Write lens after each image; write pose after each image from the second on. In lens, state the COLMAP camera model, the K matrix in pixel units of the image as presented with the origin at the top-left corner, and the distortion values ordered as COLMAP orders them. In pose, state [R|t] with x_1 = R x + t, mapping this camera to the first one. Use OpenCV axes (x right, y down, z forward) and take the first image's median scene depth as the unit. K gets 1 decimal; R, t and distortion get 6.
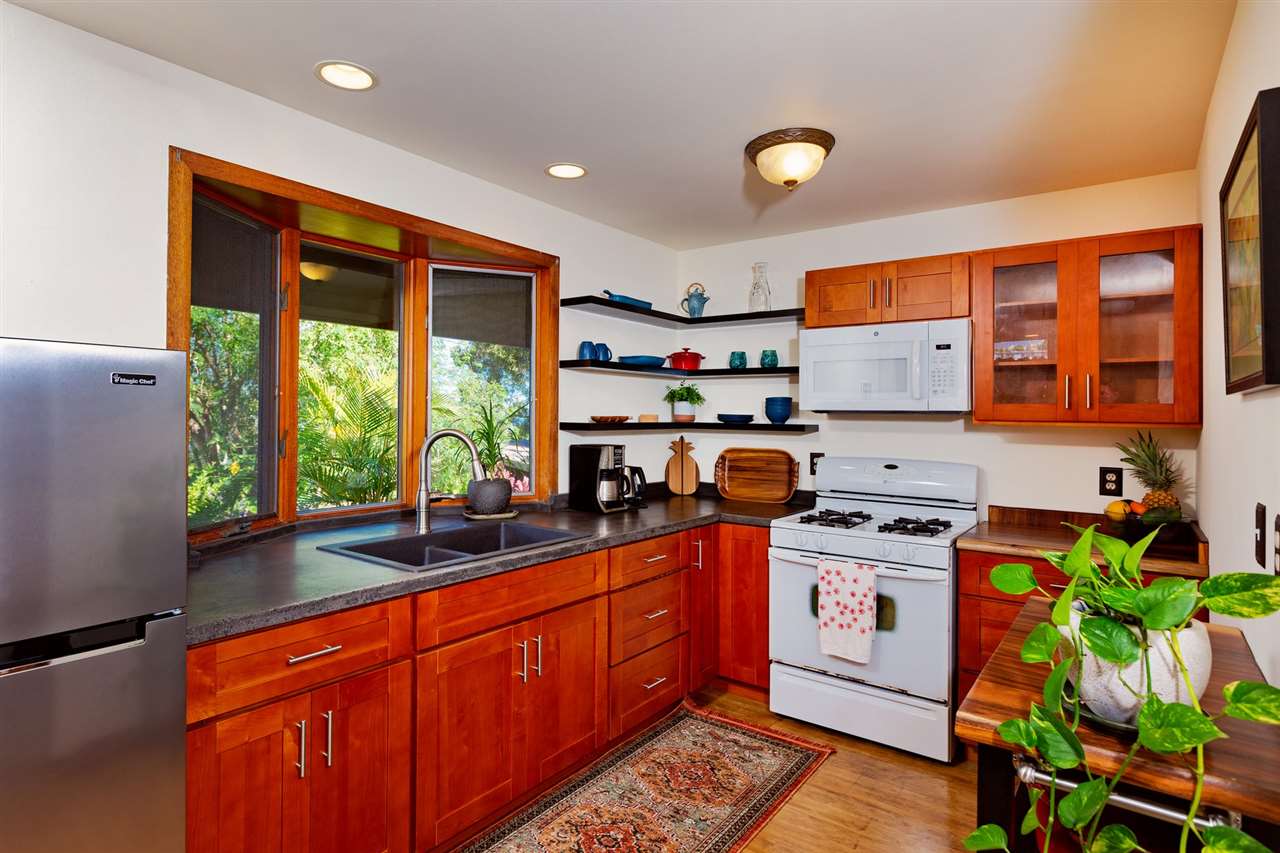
lens RADIAL K [[655.7, 0, 620.7], [0, 655.7, 403.5], [0, 0, 1]] dist [-0.001393, -0.001425]
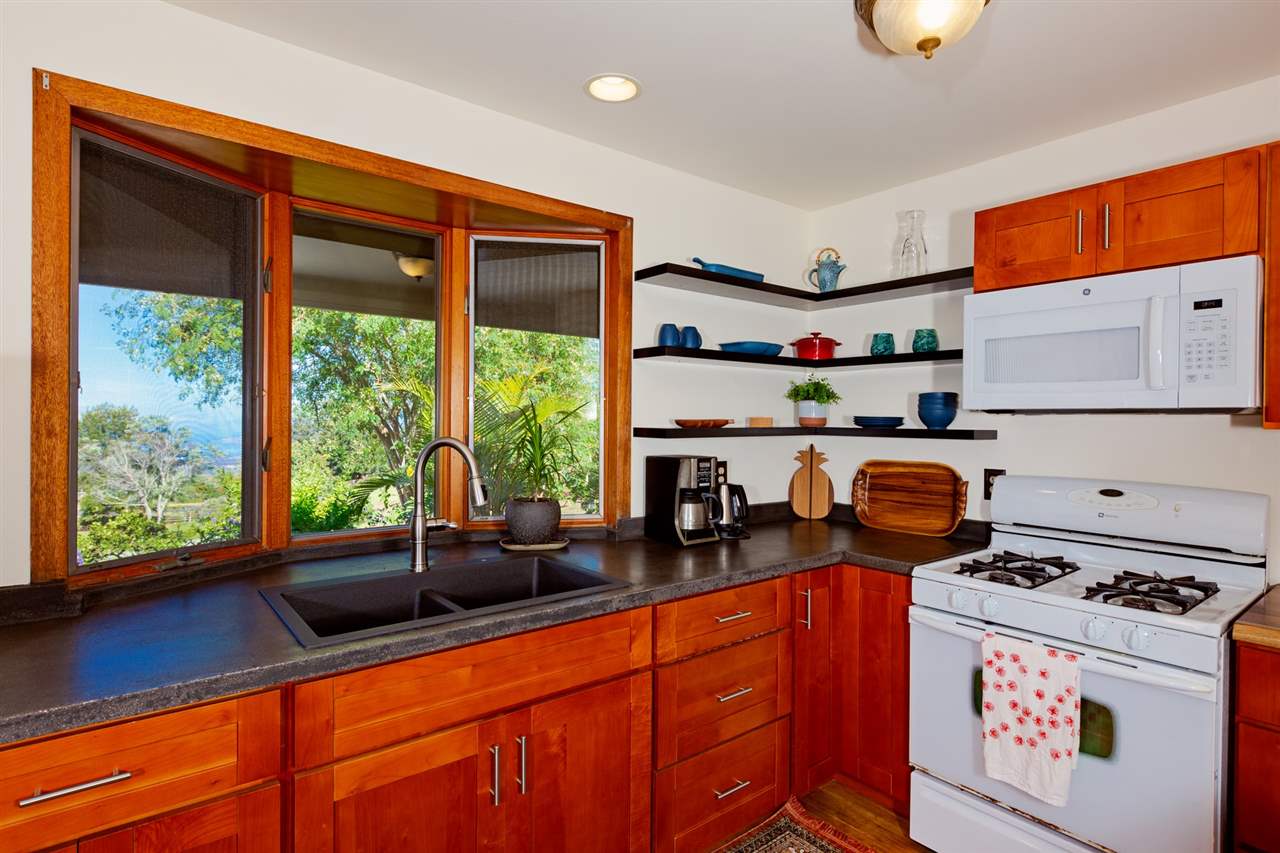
lens RADIAL K [[655.7, 0, 637.7], [0, 655.7, 423.4], [0, 0, 1]] dist [-0.001393, -0.001425]
pose [[0.970784, -0.003067, -0.239936, 0.111589], [0.008871, 0.999694, 0.023112, 0.006073], [0.239791, -0.024565, 0.970514, 0.254247]]
